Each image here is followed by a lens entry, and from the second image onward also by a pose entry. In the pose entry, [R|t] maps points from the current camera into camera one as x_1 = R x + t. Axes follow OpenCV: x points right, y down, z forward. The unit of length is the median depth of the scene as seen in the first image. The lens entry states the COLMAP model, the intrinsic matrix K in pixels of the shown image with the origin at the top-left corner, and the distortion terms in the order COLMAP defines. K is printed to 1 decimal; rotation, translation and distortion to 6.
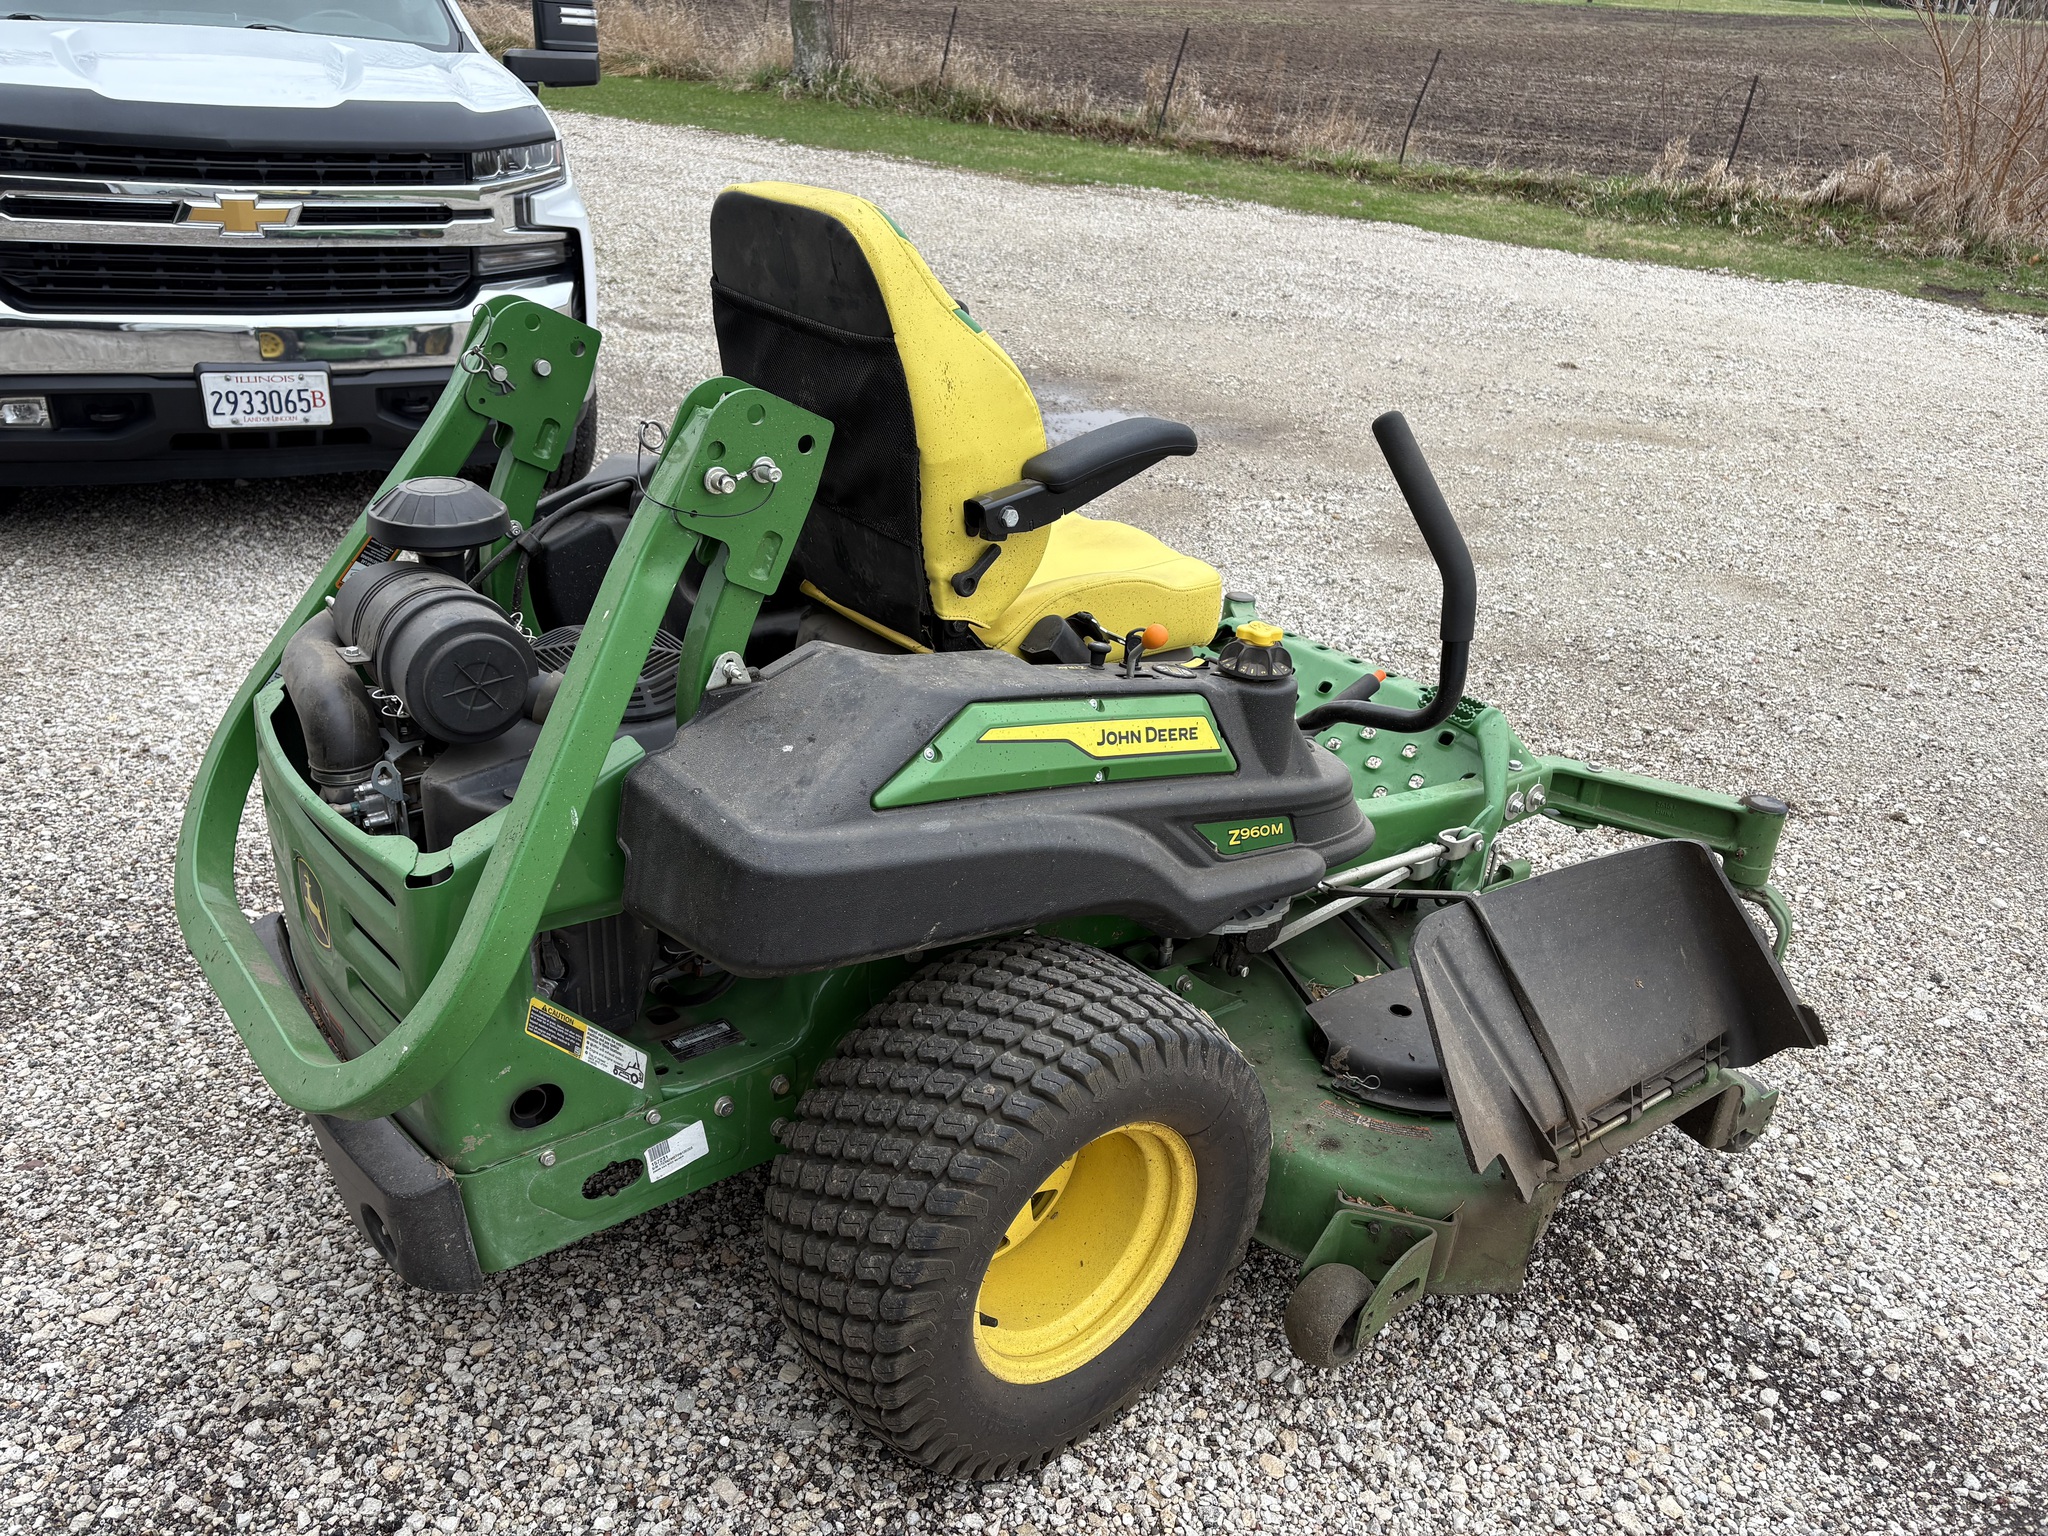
lens RADIAL K [[1564.1, 0, 1023.0], [0, 1564.1, 777.3], [0, 0, 1]] dist [0.023601, -0.010294]
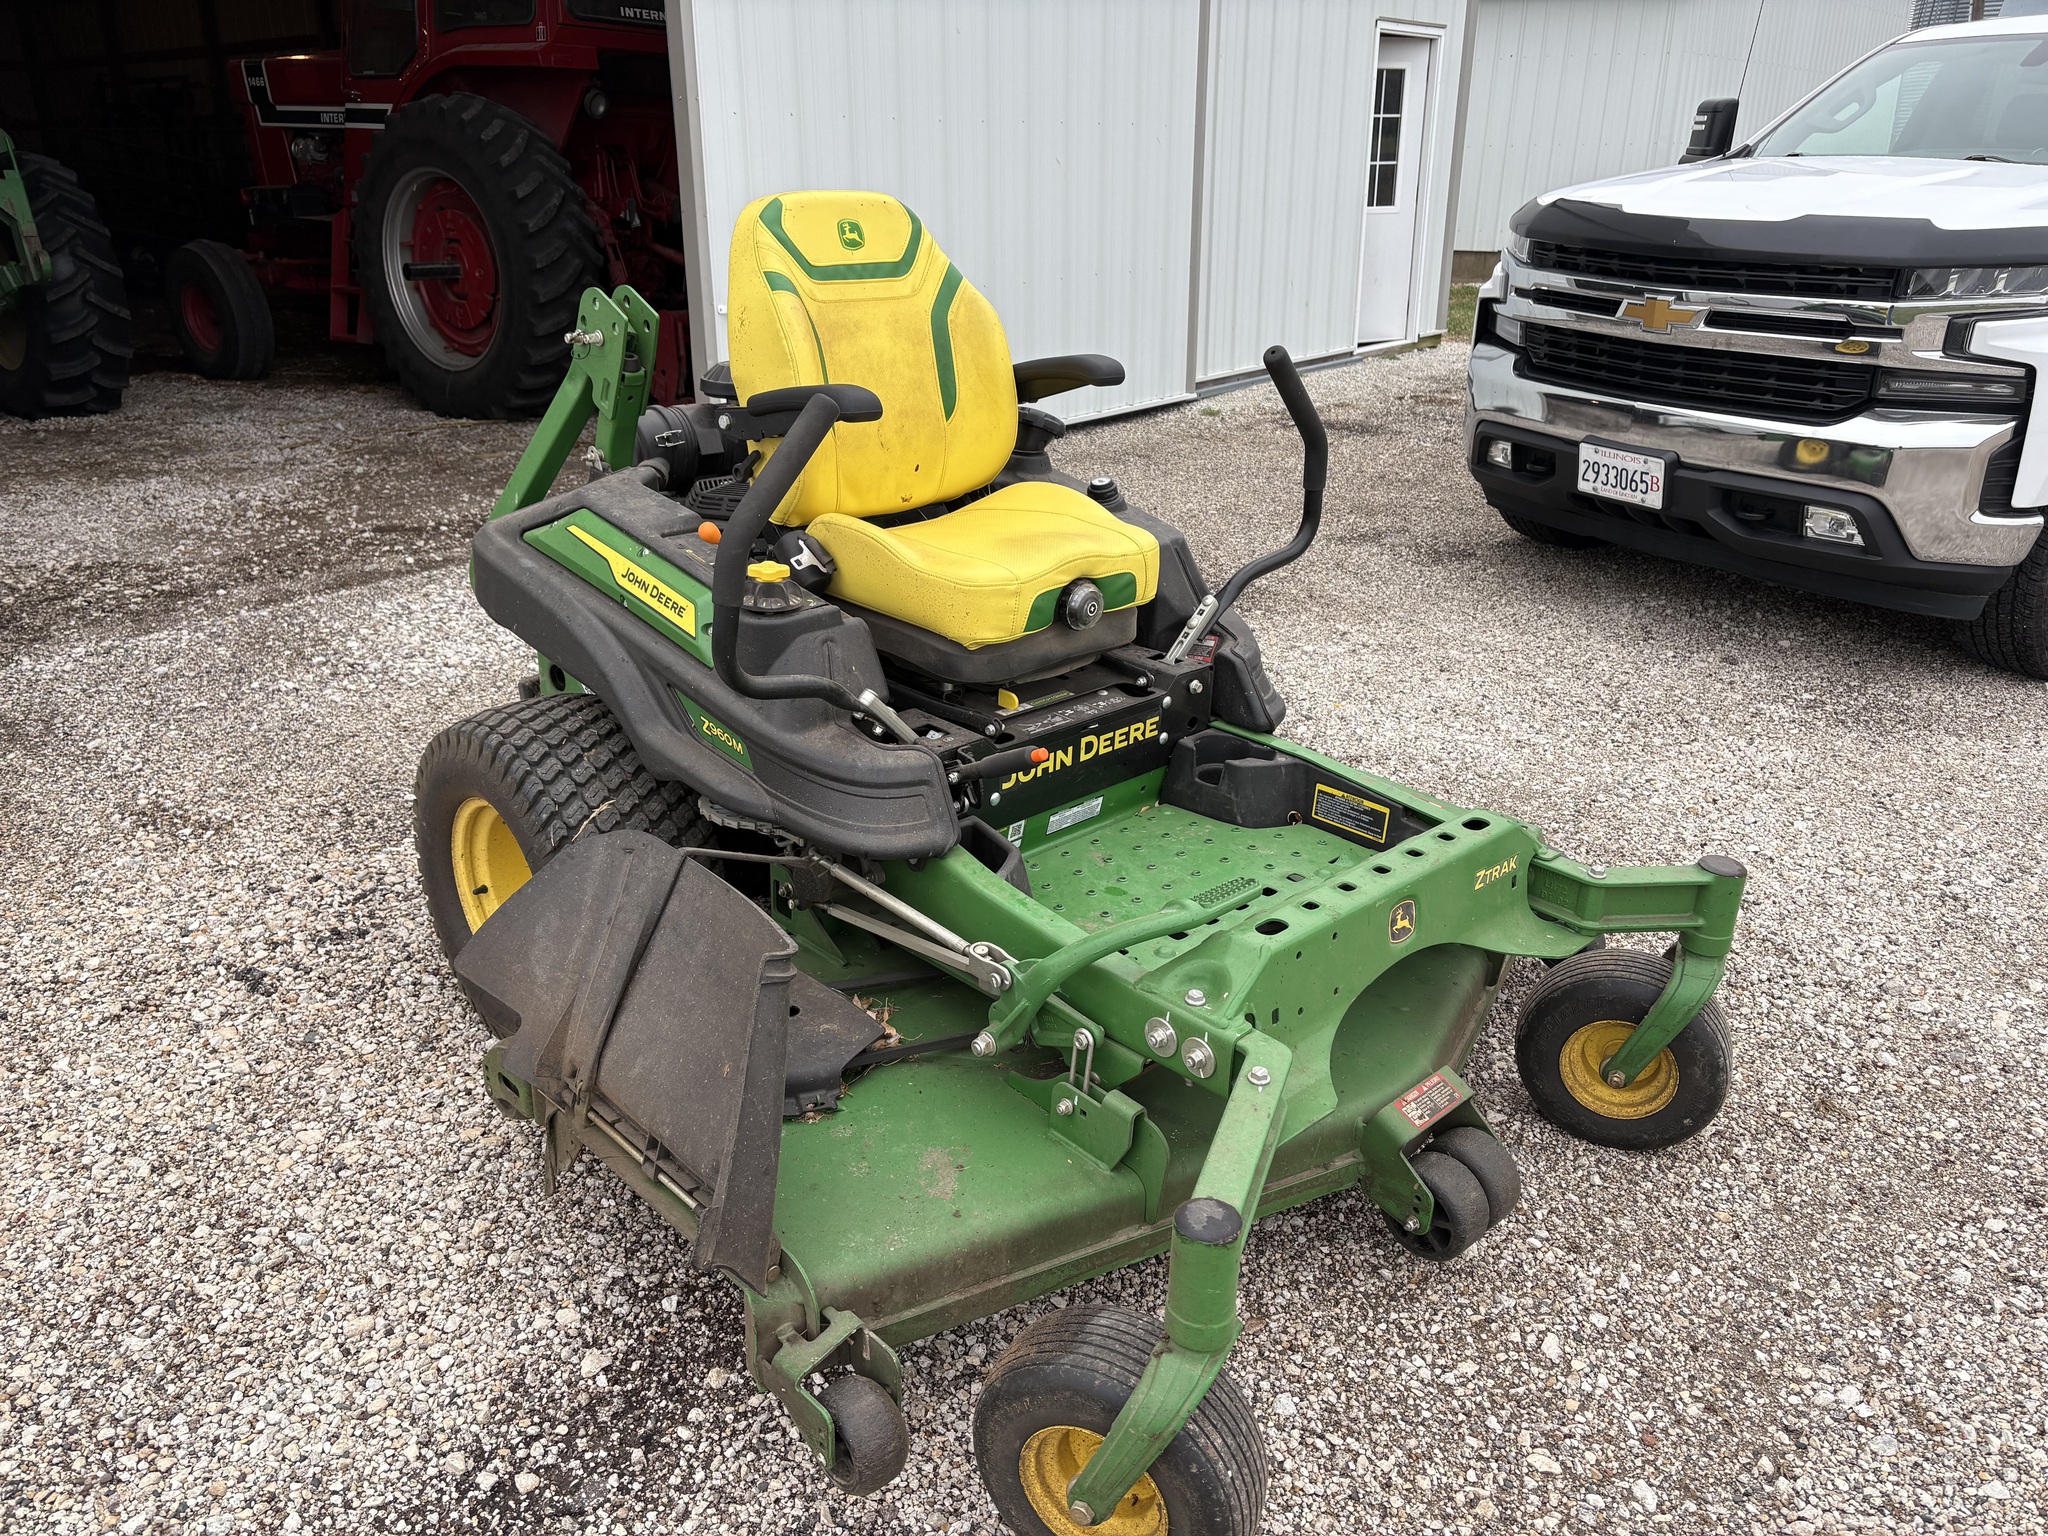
lens RADIAL K [[1529.9, 0, 987.0], [0, 1529.9, 771.4], [0, 0, 1]] dist [0.066102, -0.071447]
pose [[0.096191, 0.325798, -0.940533, 0.926446], [-0.430936, 0.865398, 0.255698, -0.235268], [0.897241, 0.380713, 0.223642, 0.700182]]
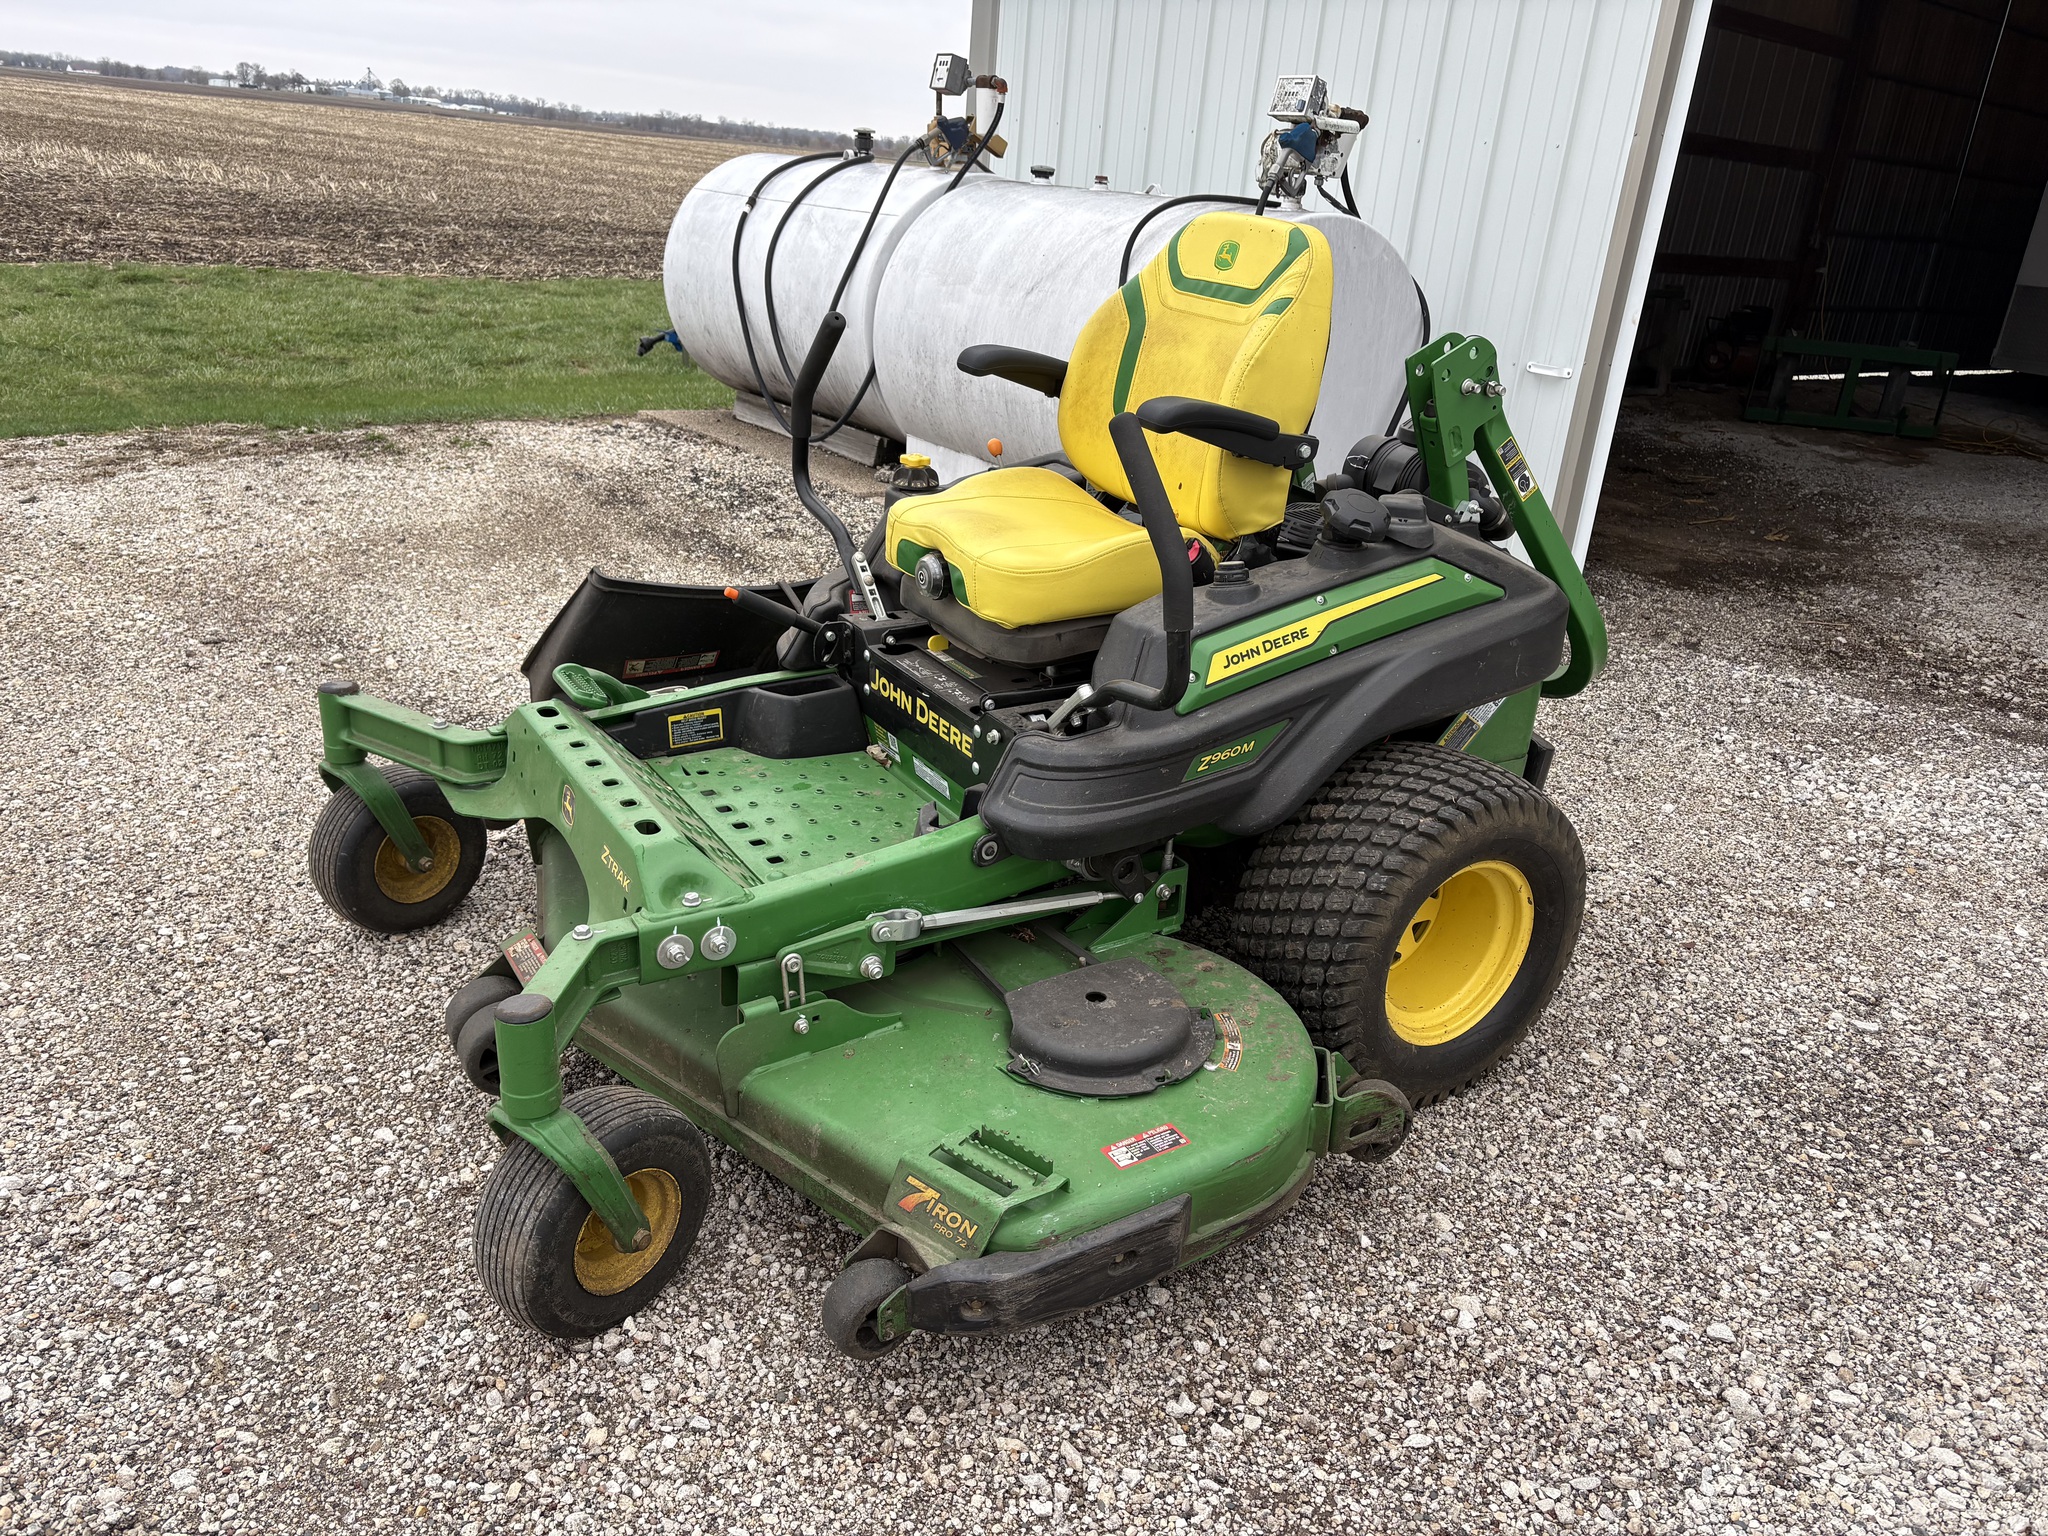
lens RADIAL K [[1577.2, 0, 1022.2], [0, 1577.2, 777.1], [0, 0, 1]] dist [0.037387, -0.043340]
pose [[-0.986914, -0.157773, 0.033296, -0.037856], [-0.080937, 0.663289, 0.743974, -0.758107], [-0.139464, 0.731544, -0.667378, 1.637542]]
